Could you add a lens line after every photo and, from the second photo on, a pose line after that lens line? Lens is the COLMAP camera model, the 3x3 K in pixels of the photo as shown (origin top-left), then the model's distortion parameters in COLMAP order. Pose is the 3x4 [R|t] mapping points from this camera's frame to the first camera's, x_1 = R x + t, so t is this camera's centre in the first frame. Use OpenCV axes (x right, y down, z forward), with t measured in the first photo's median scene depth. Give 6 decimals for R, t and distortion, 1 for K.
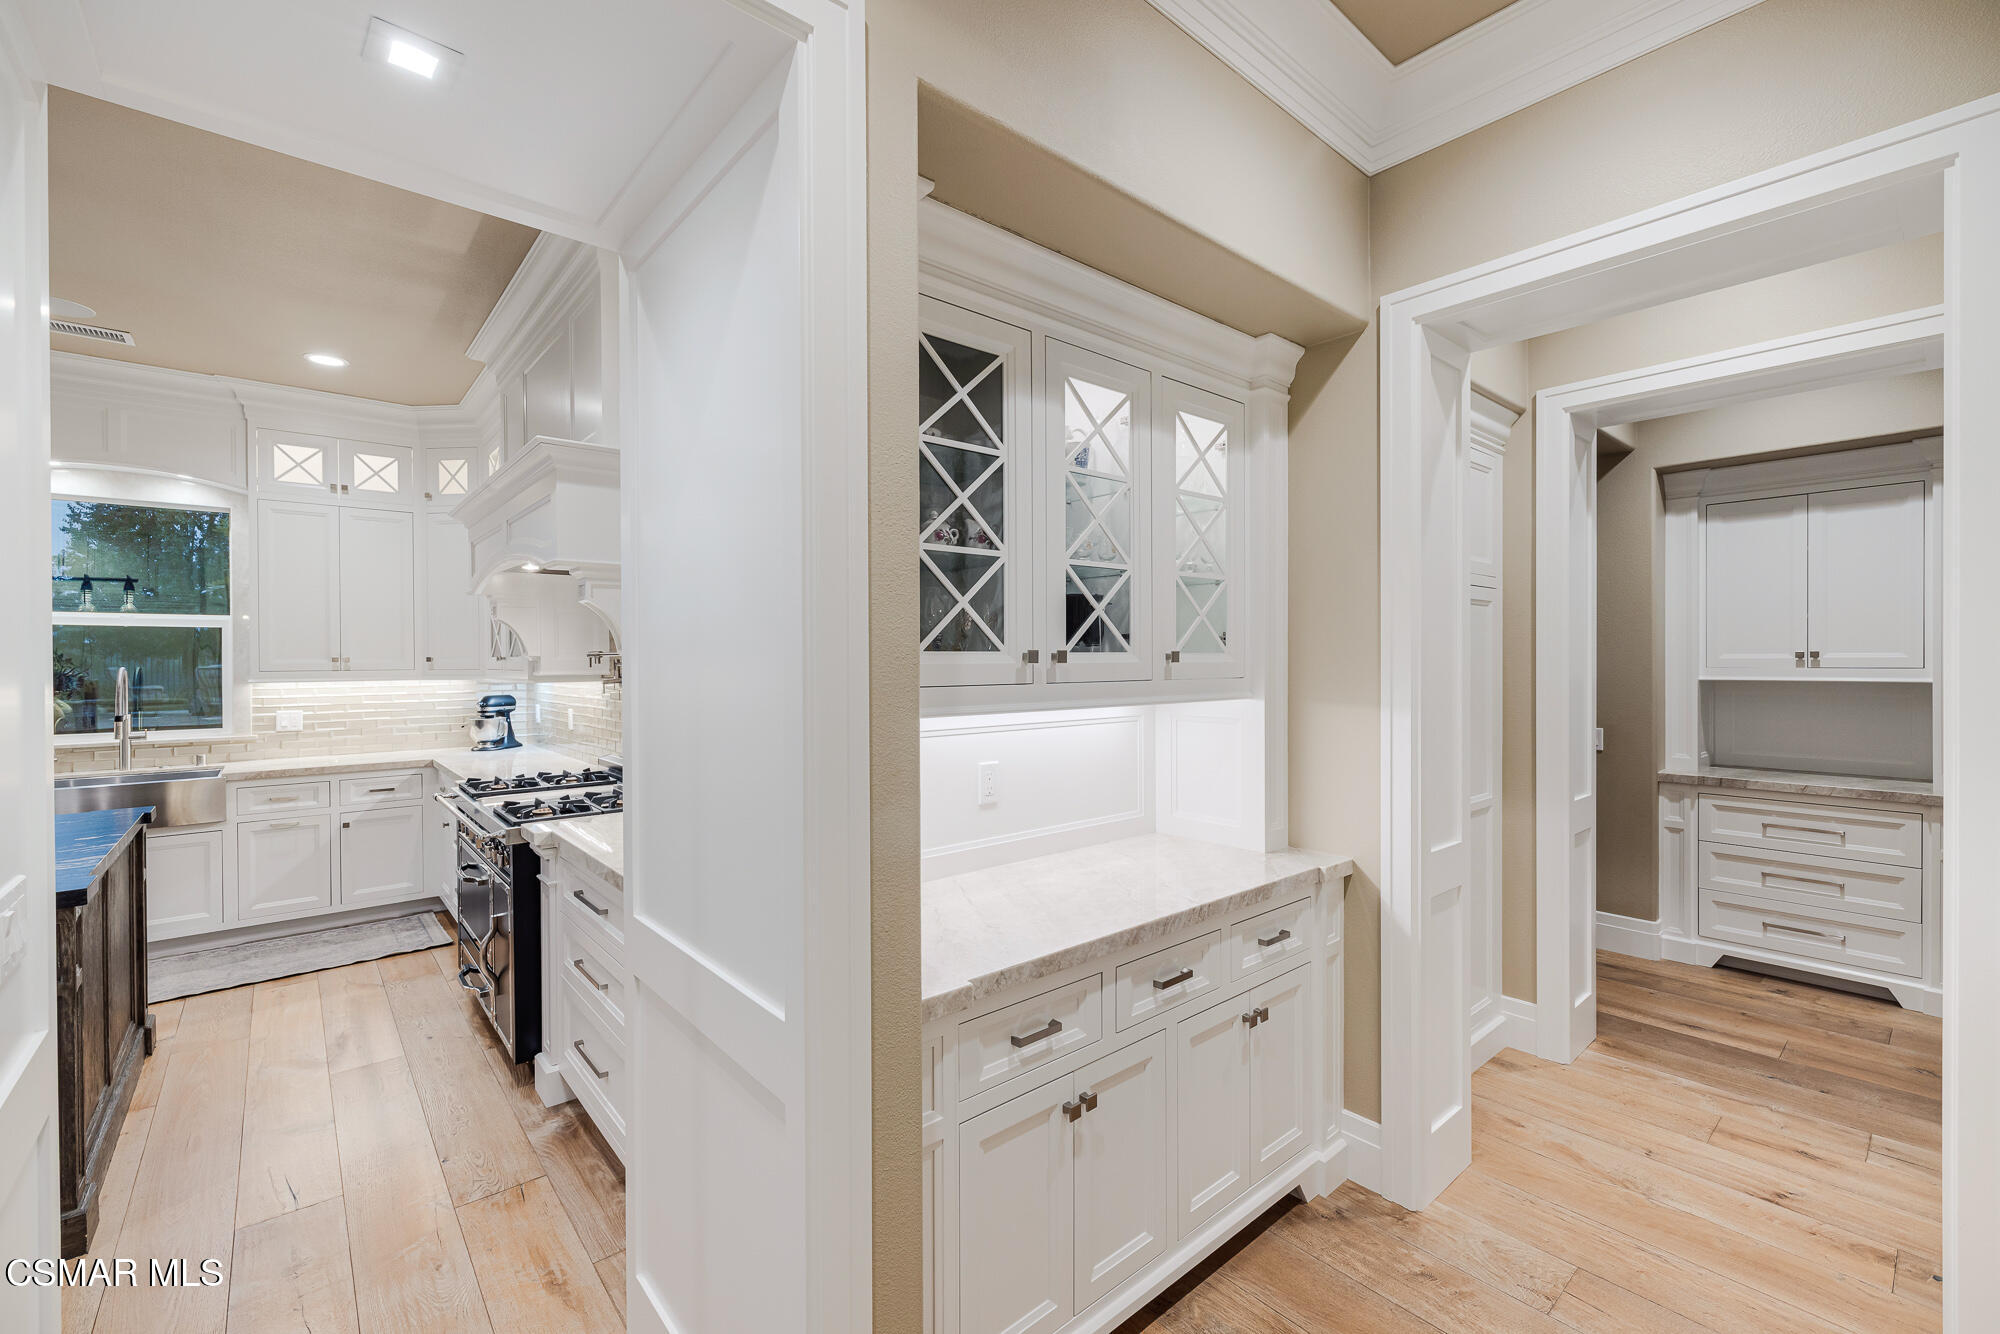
lens RADIAL K [[835.5, 0, 993.7], [0, 835.5, 665.8], [0, 0, 1]] dist [-0.001882, -0.000052]
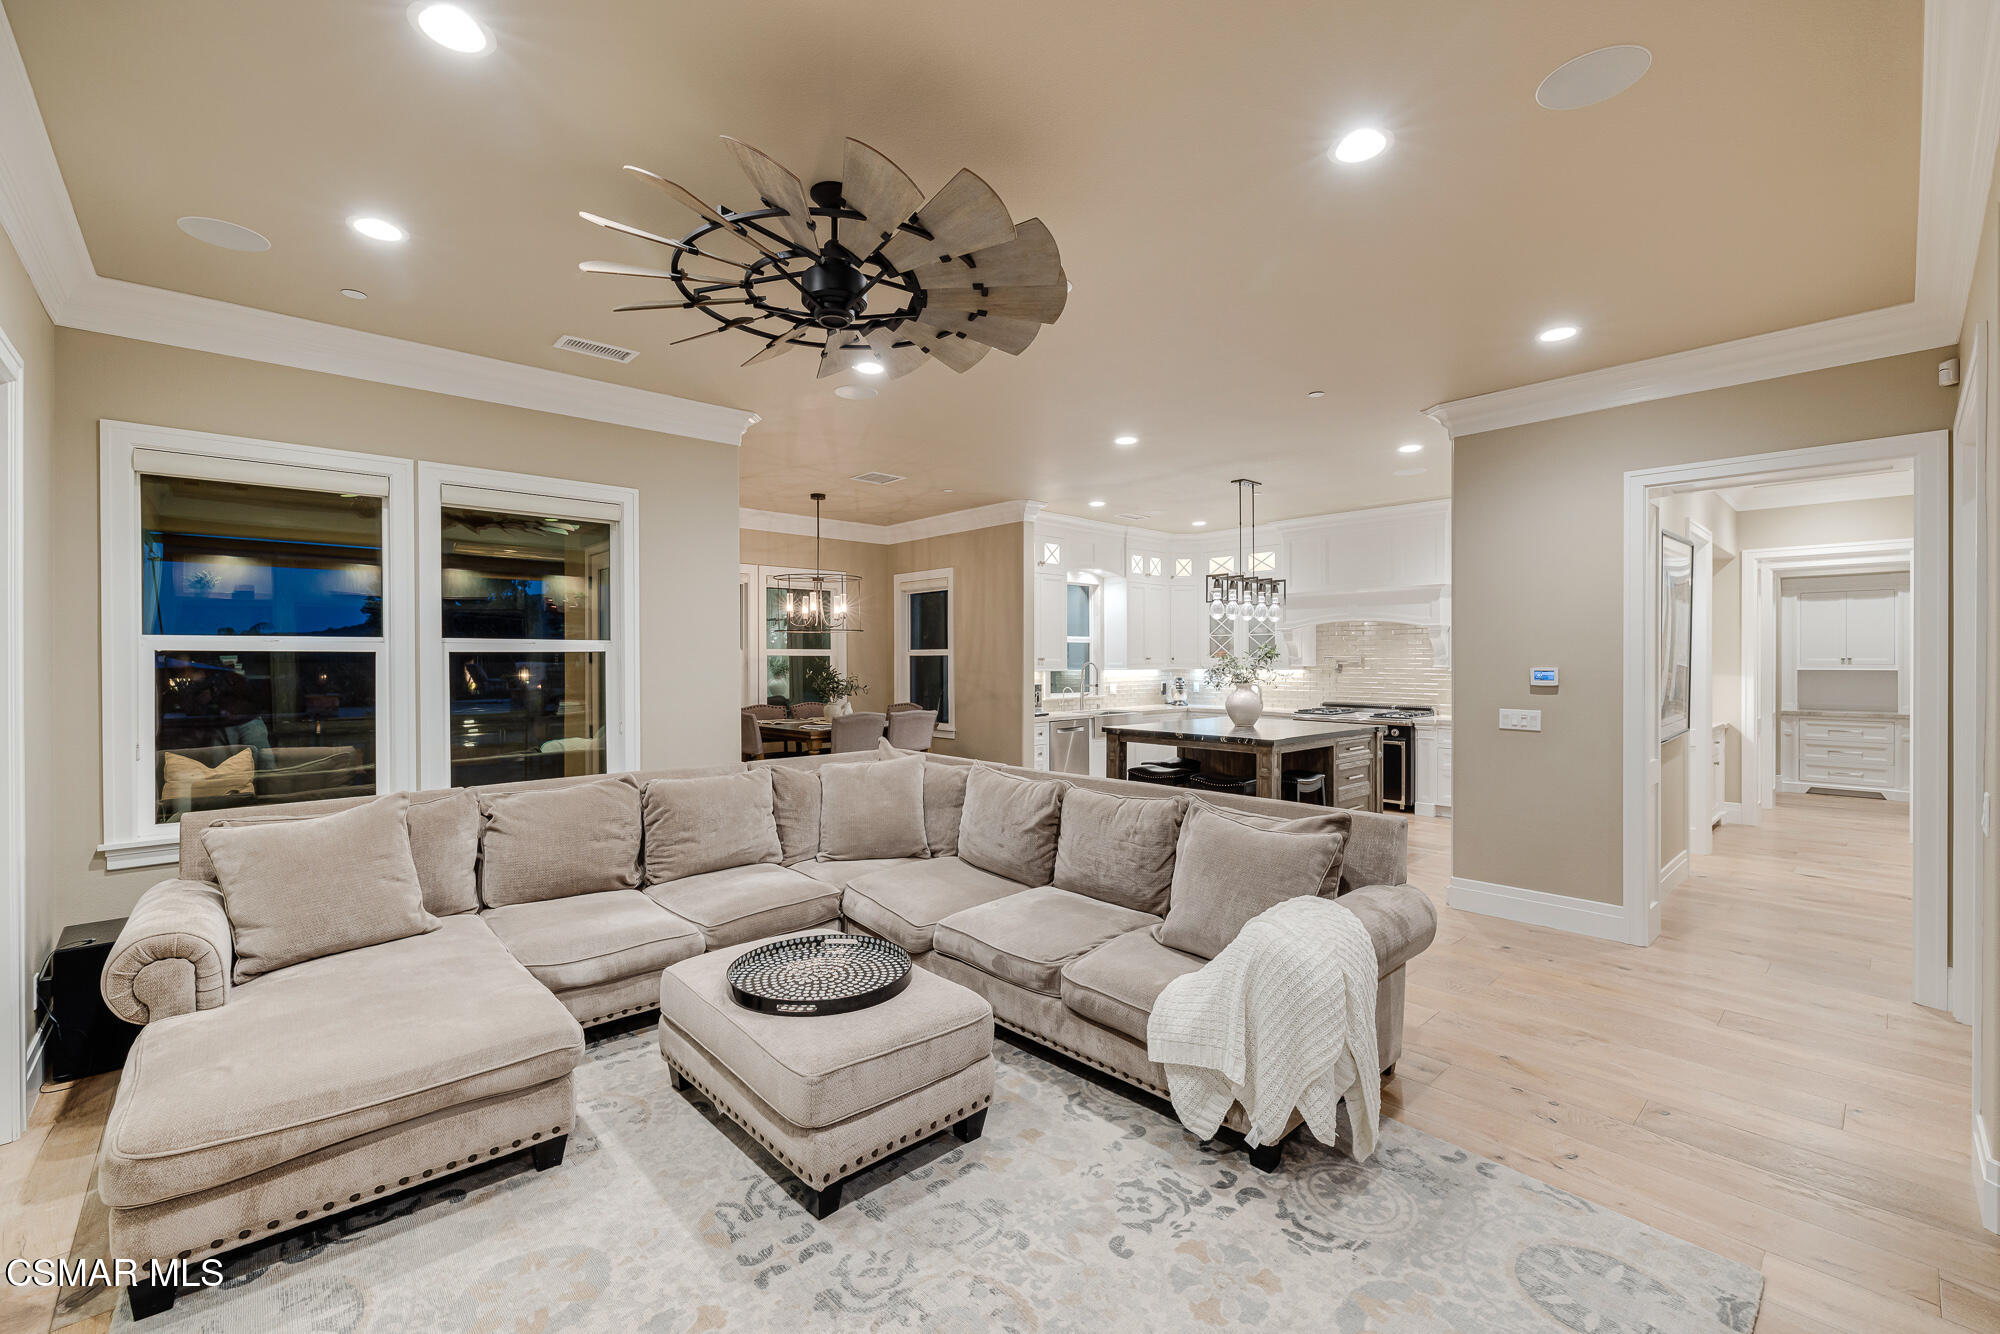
lens RADIAL K [[830.6, 0, 996.0], [0, 830.6, 661.8], [0, 0, 1]] dist [0.000362, 0.000015]
pose [[0.999237, 0.003771, 0.038869, -1.291789], [-0.003547, 0.999977, -0.005828, 0.014239], [-0.038890, 0.005686, 0.999227, -1.069823]]
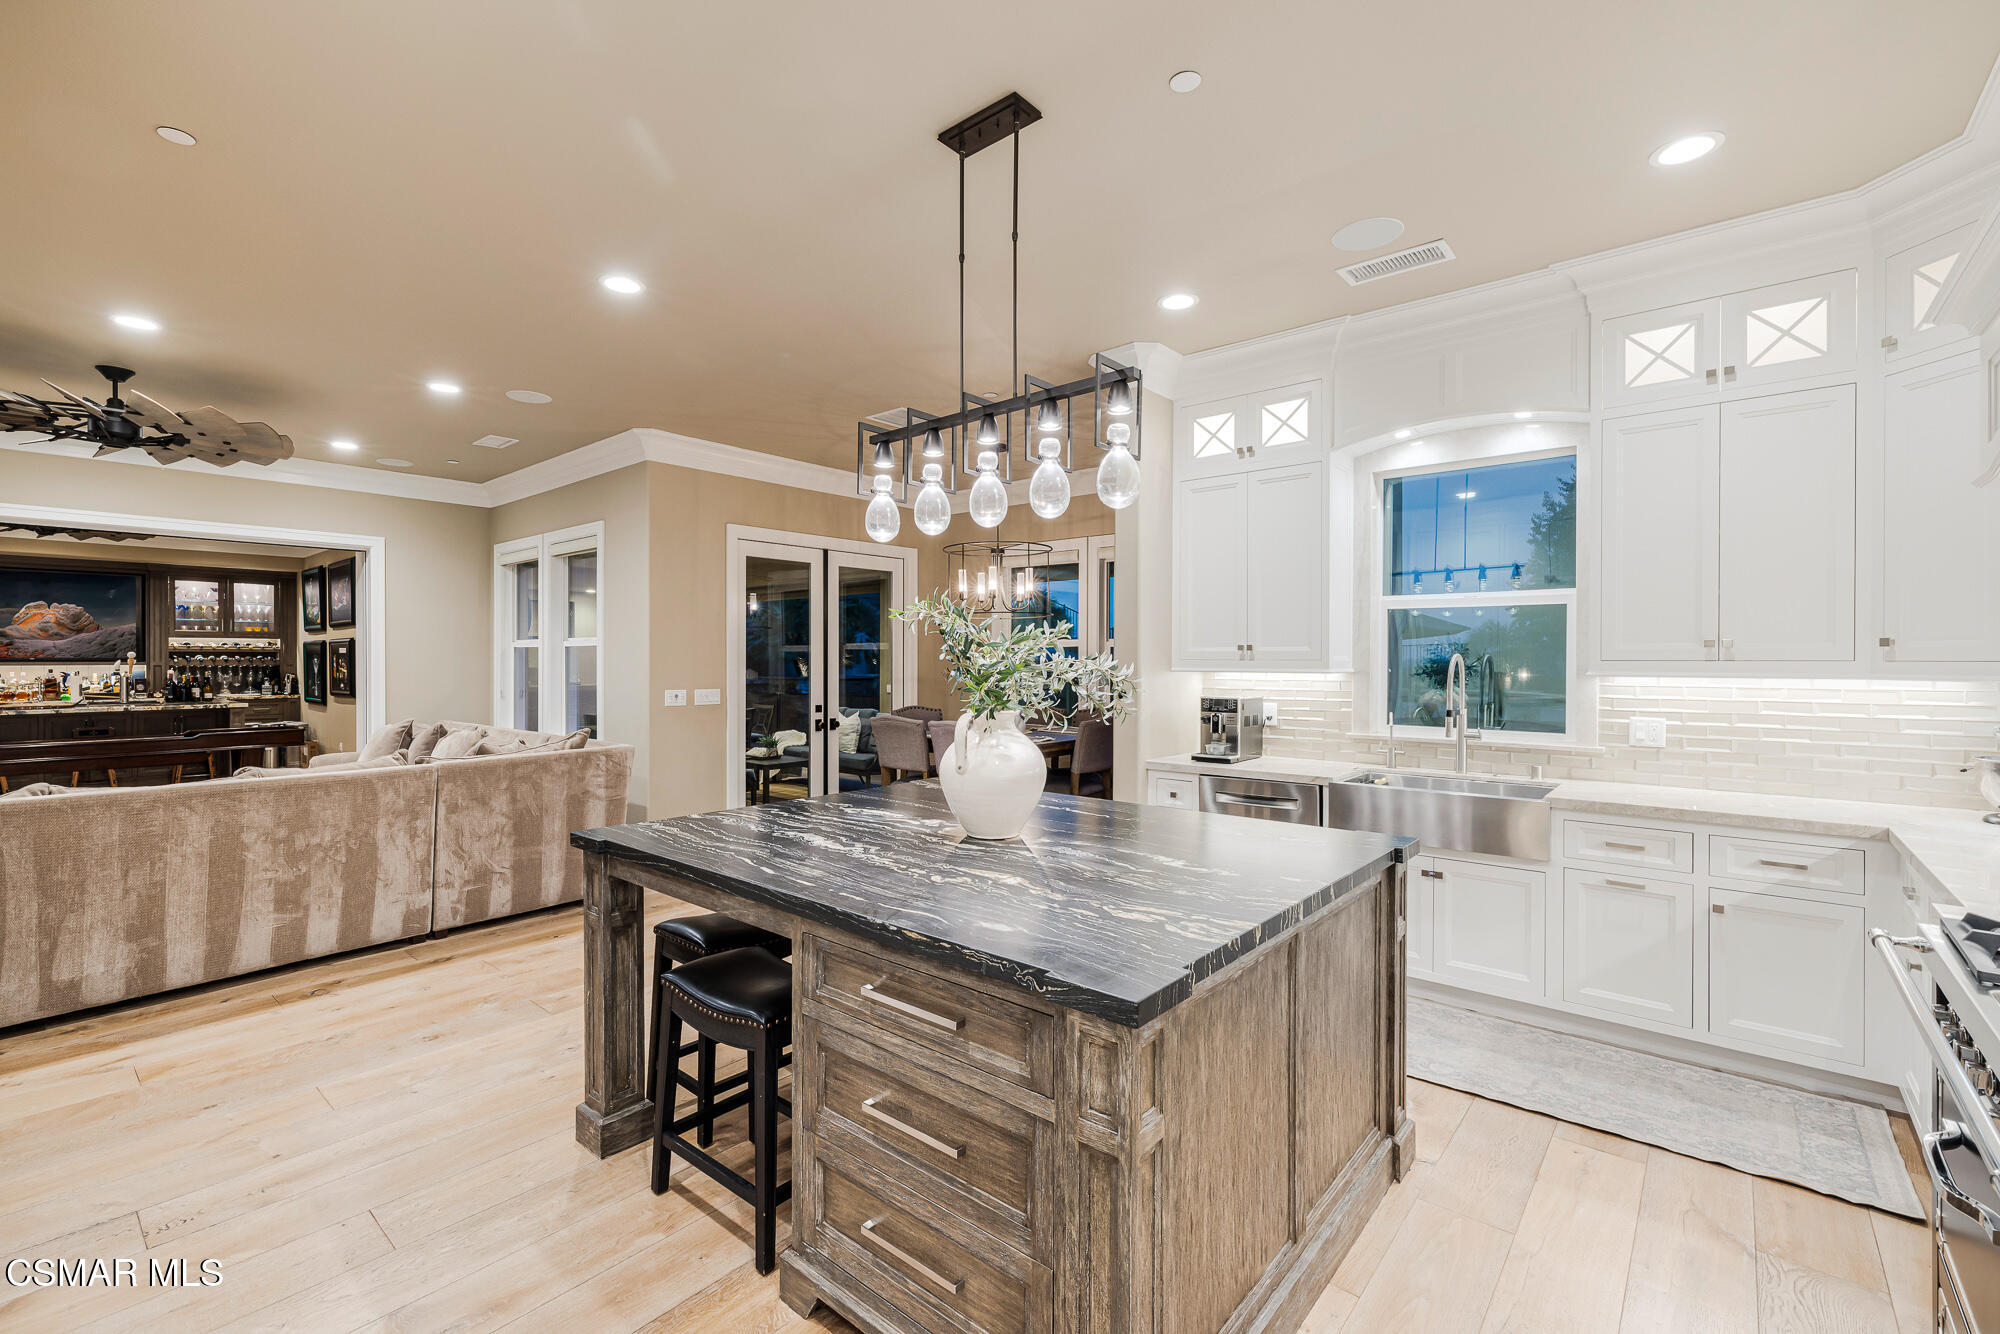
lens RADIAL K [[859.4, 0, 988.7], [0, 859.4, 660.6], [0, 0, 1]] dist [0.000531, -0.000116]
pose [[0.151240, 0.007427, -0.988469, -0.229131], [-0.013237, 0.999897, 0.005487, 0.009859], [0.988408, 0.012255, 0.151323, 0.367289]]
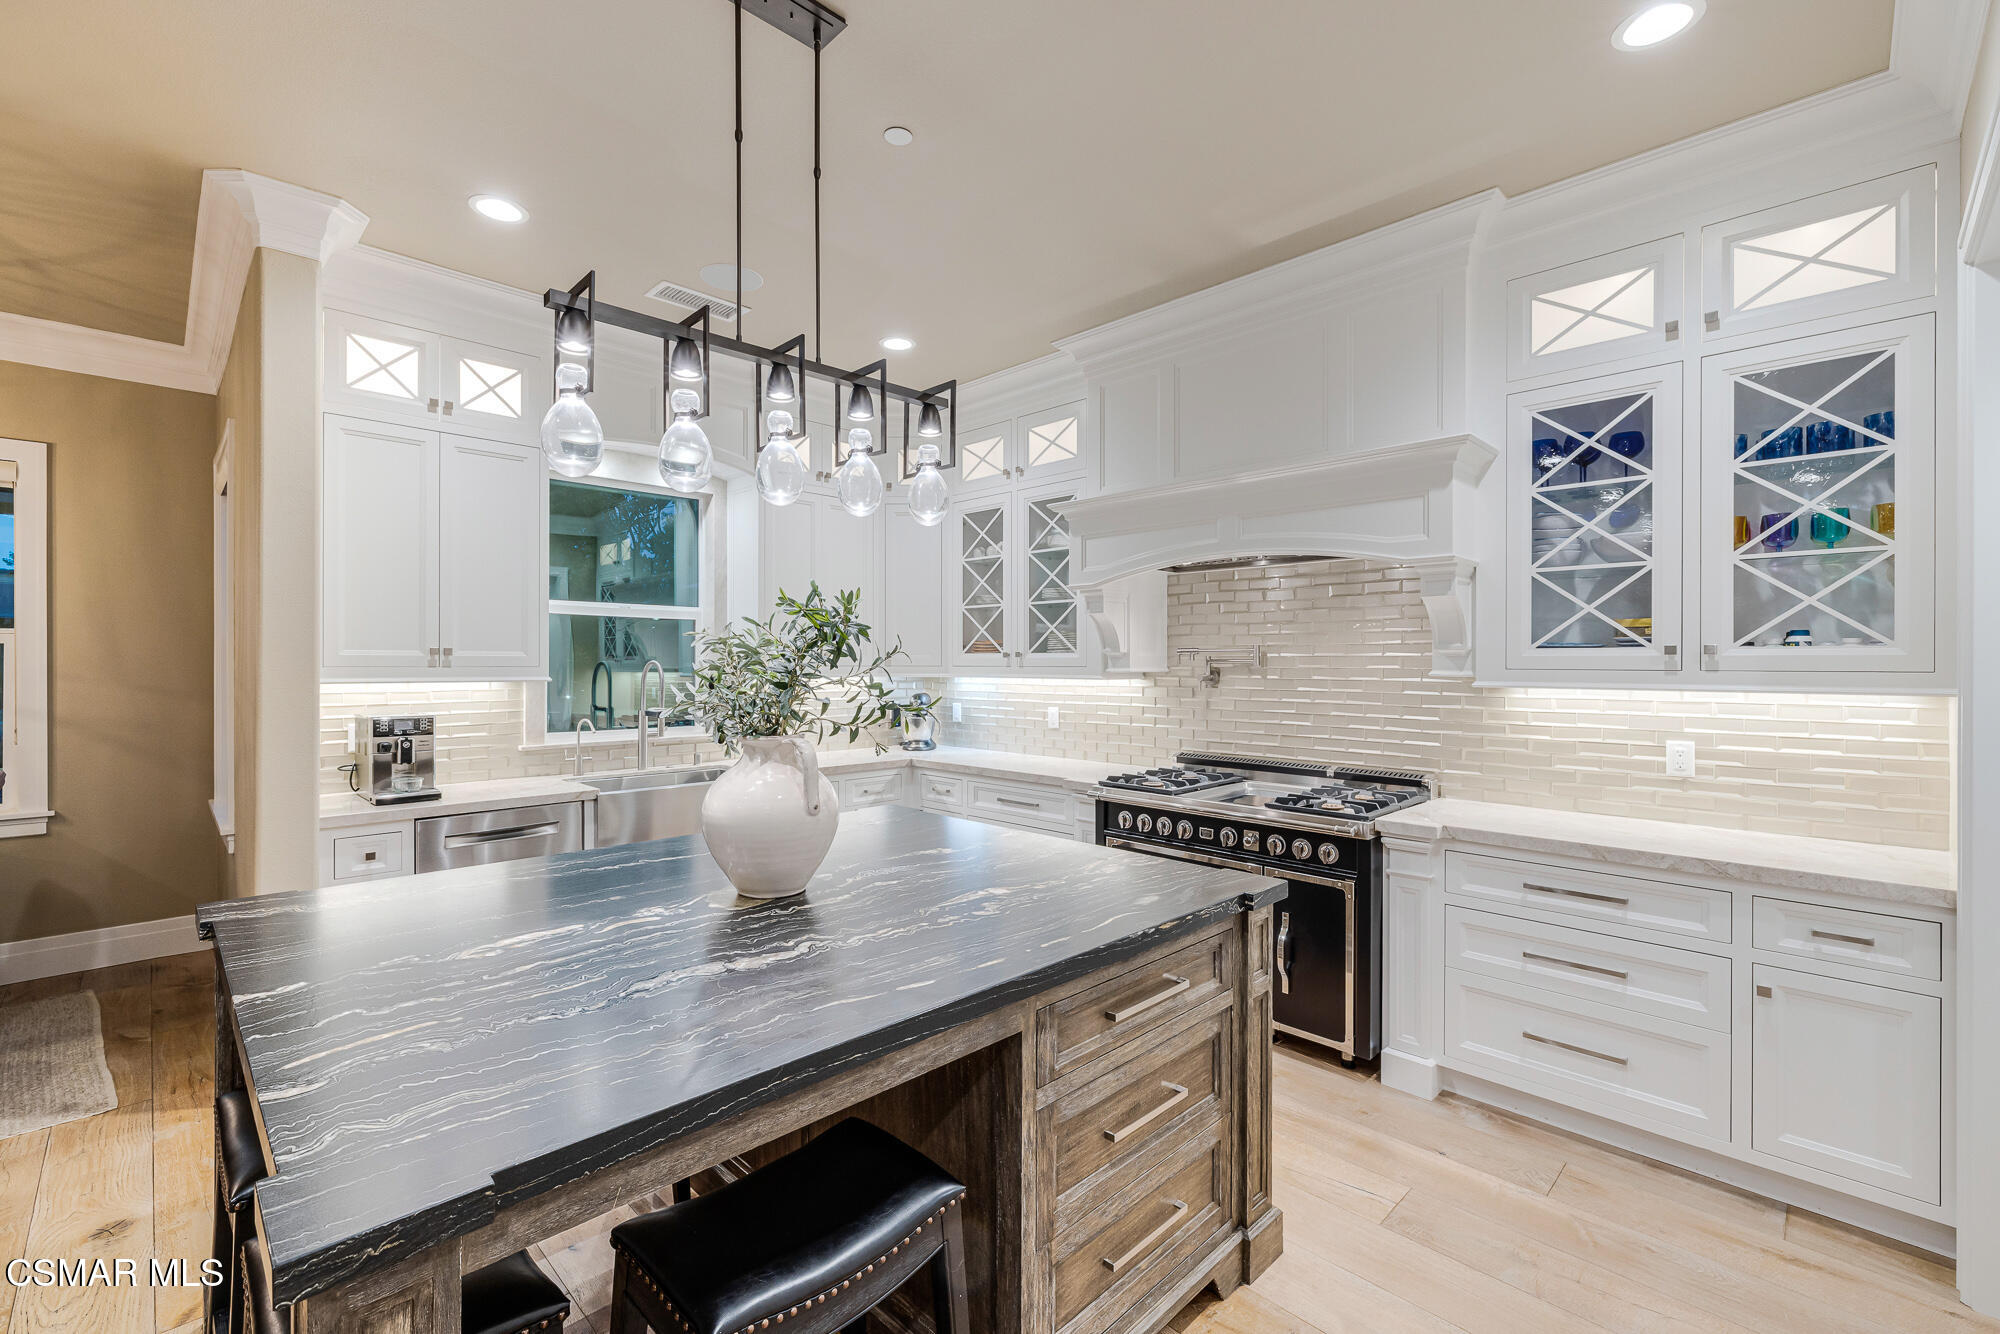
lens RADIAL K [[850.5, 0, 993.3], [0, 850.5, 662.1], [0, 0, 1]] dist [-0.002428, 0.000157]
pose [[0.997138, 0.008068, 0.075176, -0.691694], [-0.007419, 0.999933, -0.008901, 0.009421], [-0.075243, 0.008318, 0.997131, 0.010716]]
